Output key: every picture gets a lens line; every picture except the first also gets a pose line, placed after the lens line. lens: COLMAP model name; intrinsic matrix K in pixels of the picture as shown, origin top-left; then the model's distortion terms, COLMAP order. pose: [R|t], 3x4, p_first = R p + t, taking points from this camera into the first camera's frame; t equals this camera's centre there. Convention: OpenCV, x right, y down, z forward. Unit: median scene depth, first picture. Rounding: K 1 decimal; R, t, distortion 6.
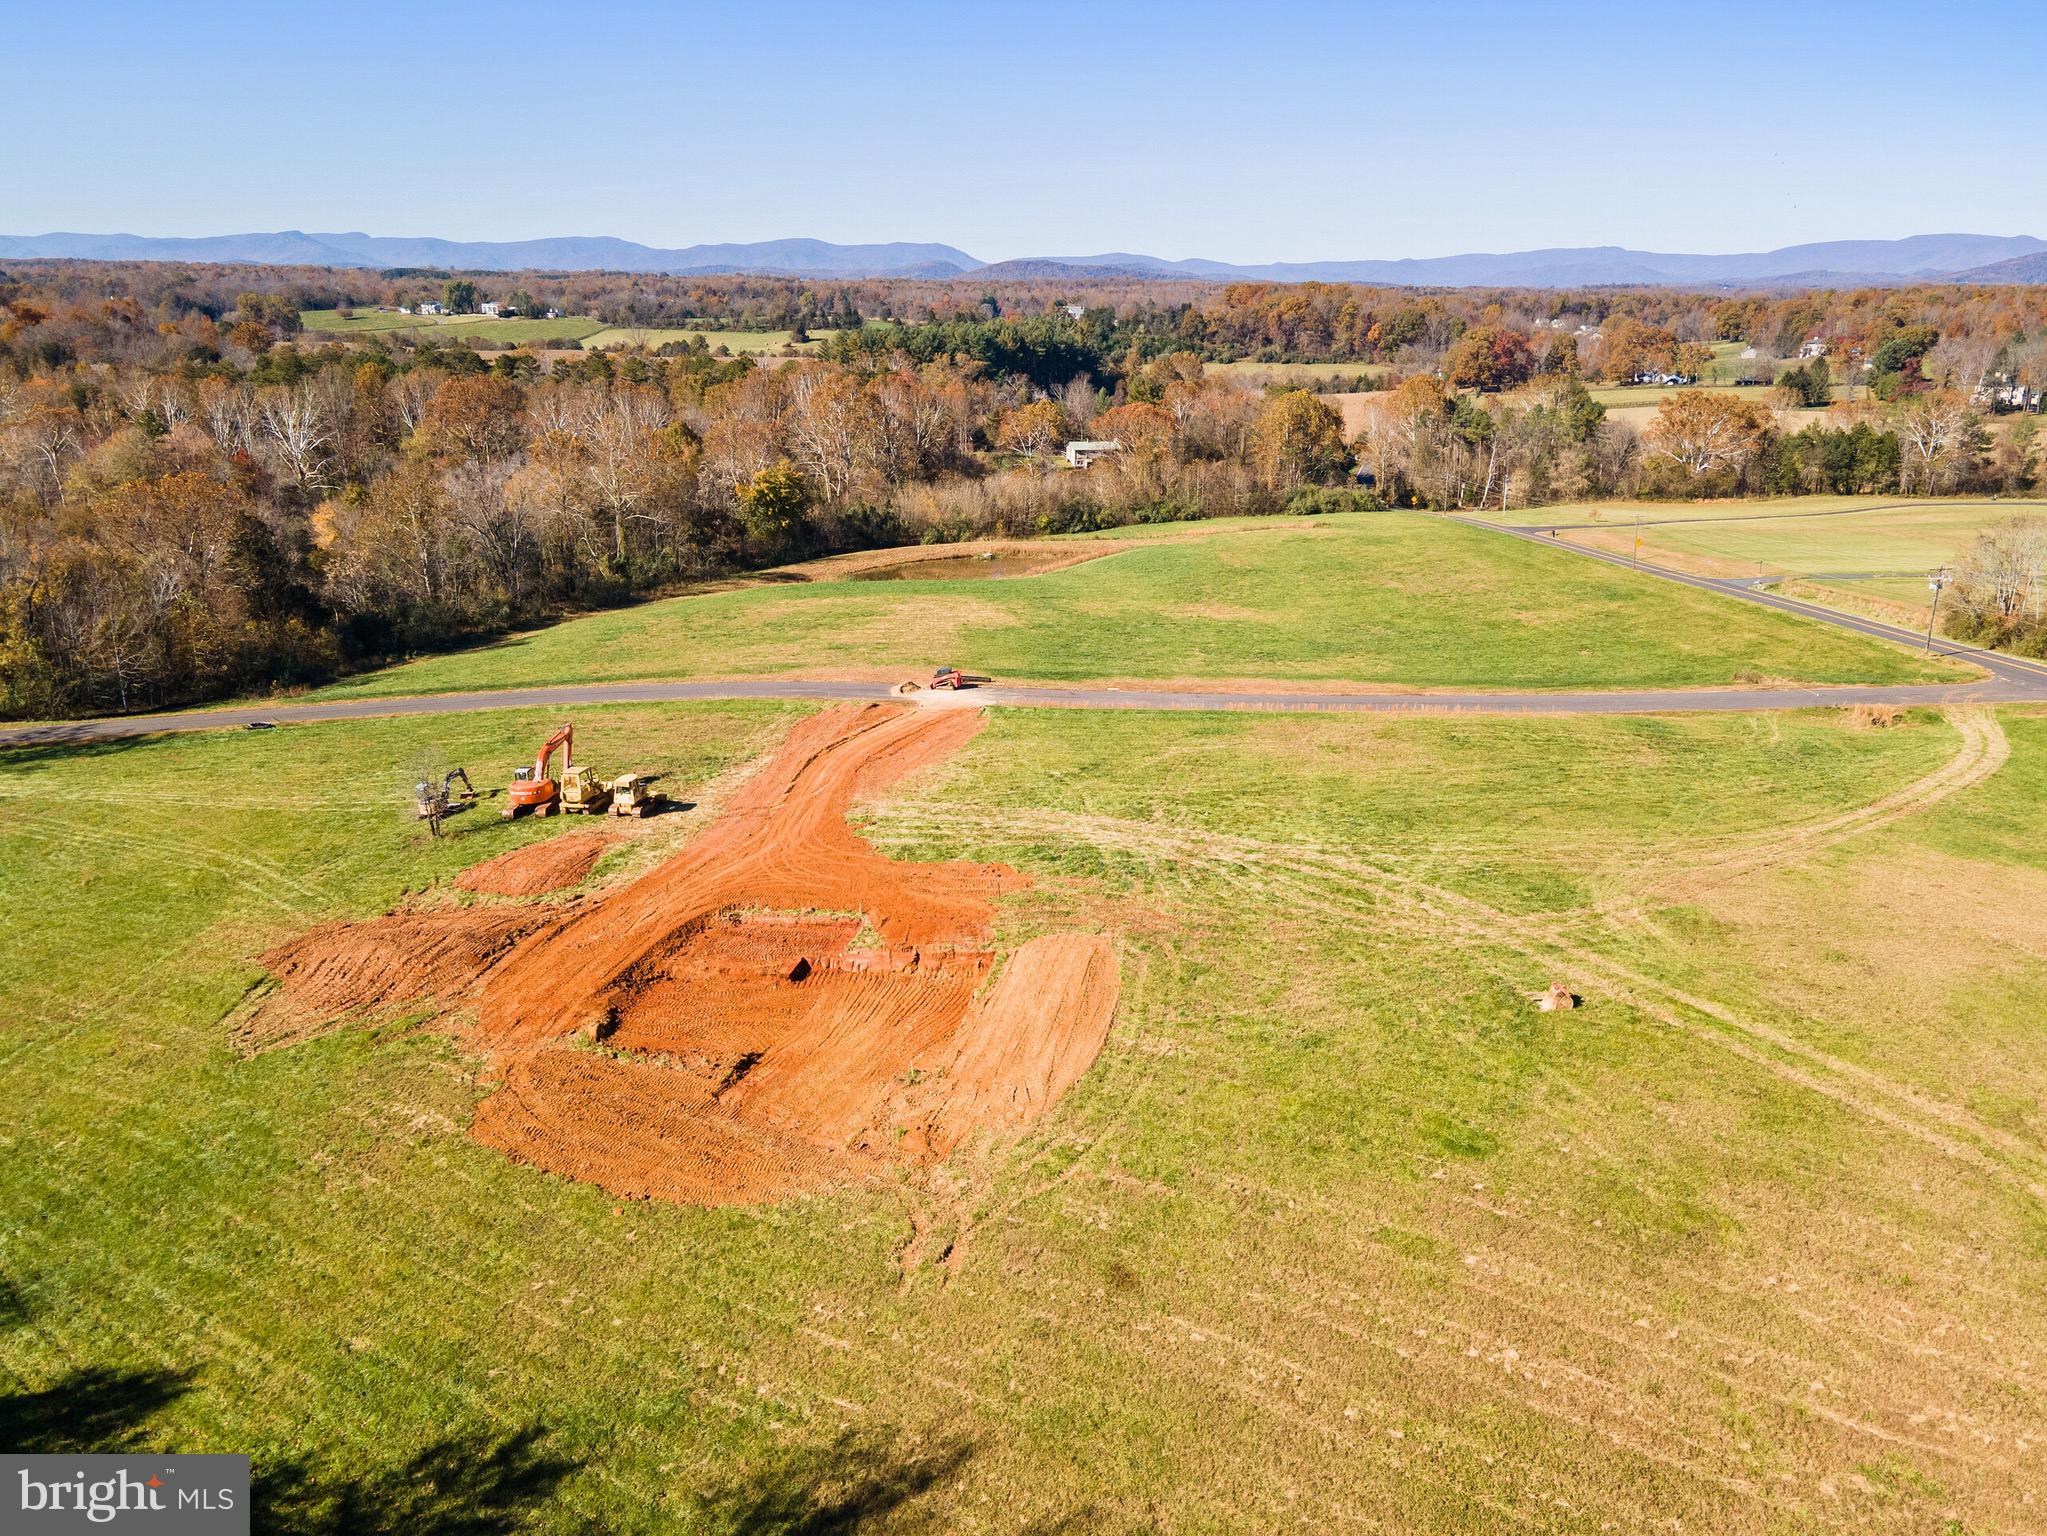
lens RADIAL K [[1550.0, 0, 1008.0], [0, 1550.0, 764.7], [0, 0, 1]] dist [0.003038, 0.067556]
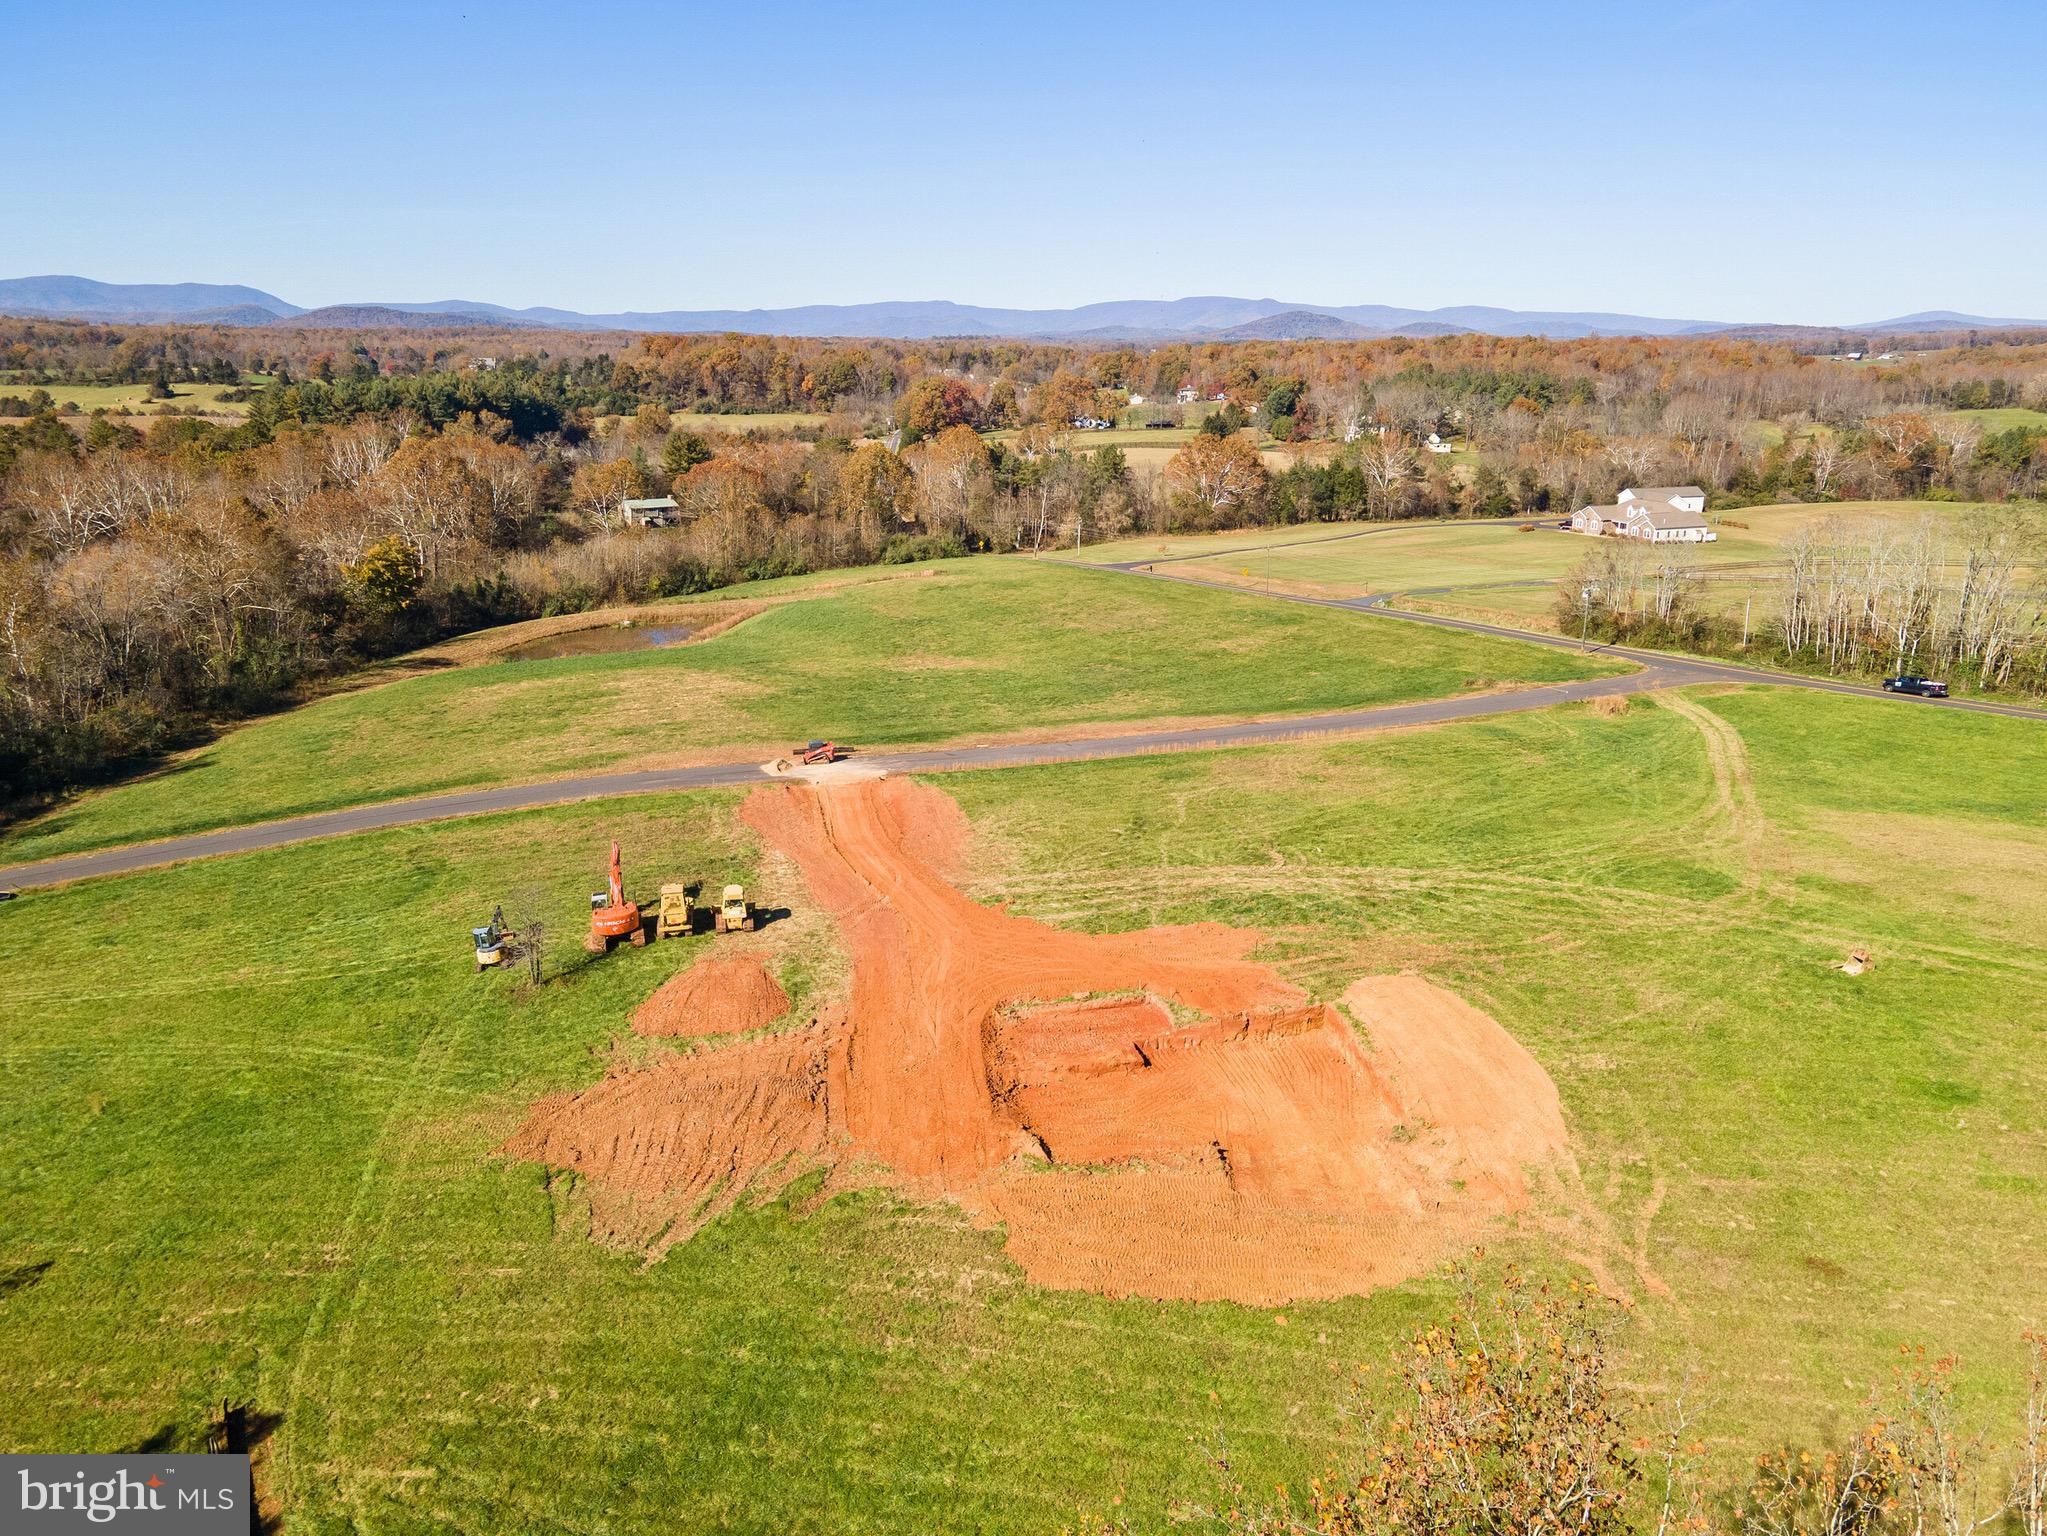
lens RADIAL K [[1550.0, 0, 1008.0], [0, 1550.0, 764.7], [0, 0, 1]] dist [0.003038, 0.067556]
pose [[0.923069, -0.103187, 0.370535, -0.069349], [0.113934, 0.993463, -0.007168, -0.006522], [-0.367372, 0.048833, 0.928791, 0.012818]]
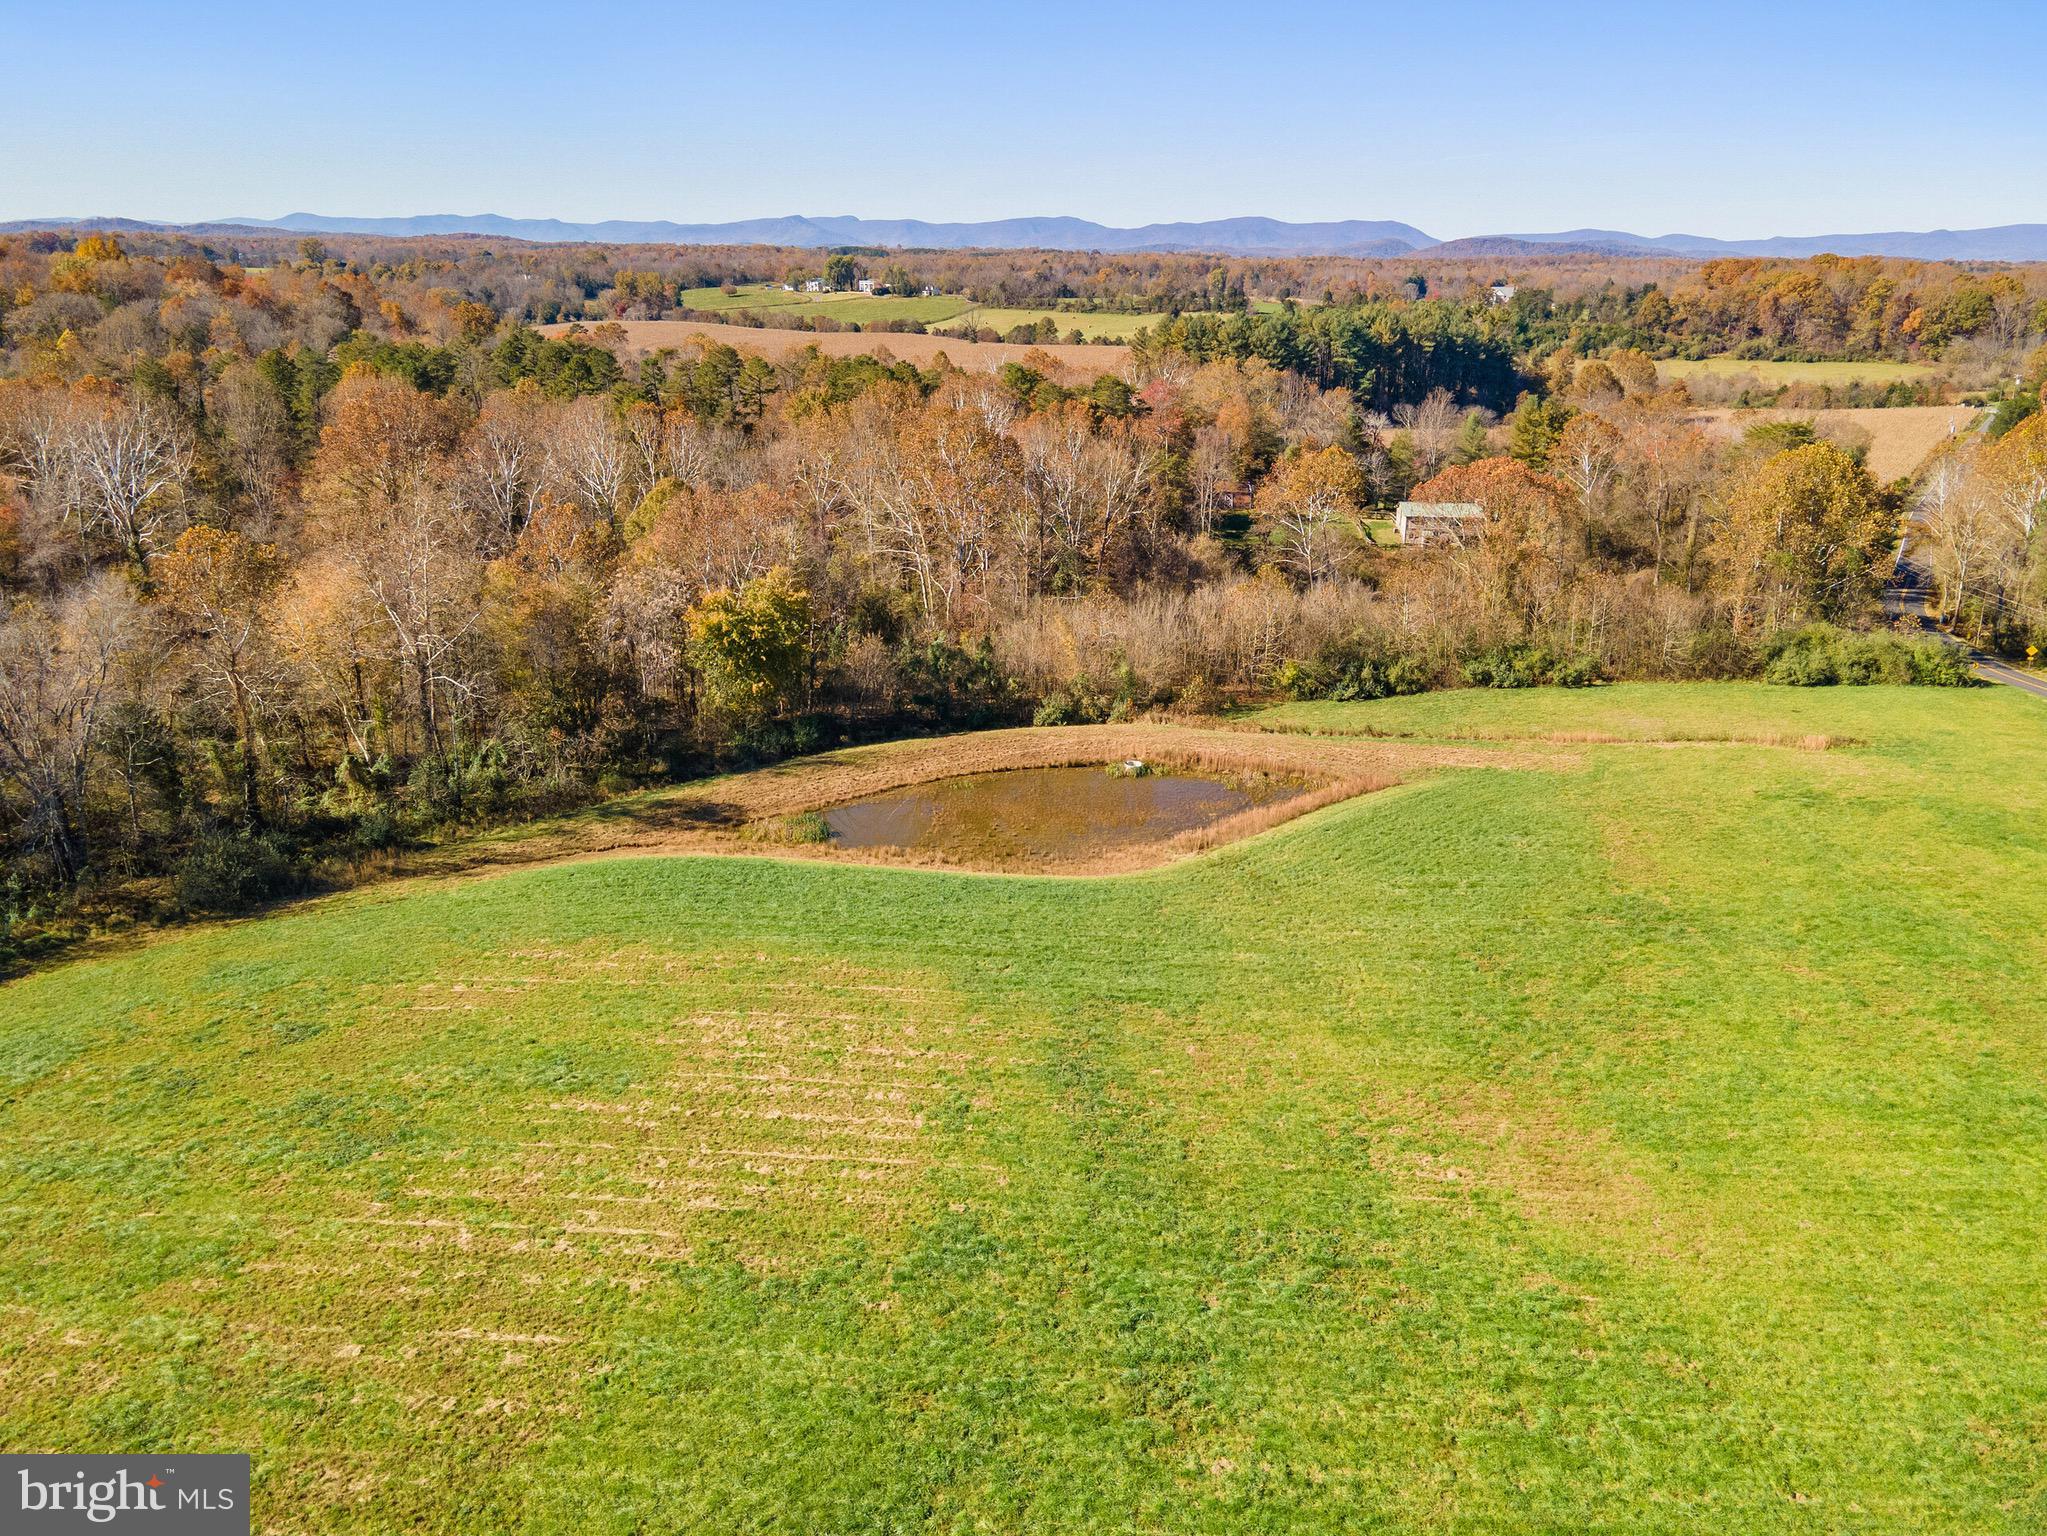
lens RADIAL K [[1550.0, 0, 1008.0], [0, 1550.0, 764.7], [0, 0, 1]] dist [0.003038, 0.067556]
pose [[0.963374, 0.086466, -0.253839, 0.033776], [-0.083302, 0.996254, 0.023209, -0.062522], [0.254895, -0.001214, 0.966968, 0.209878]]
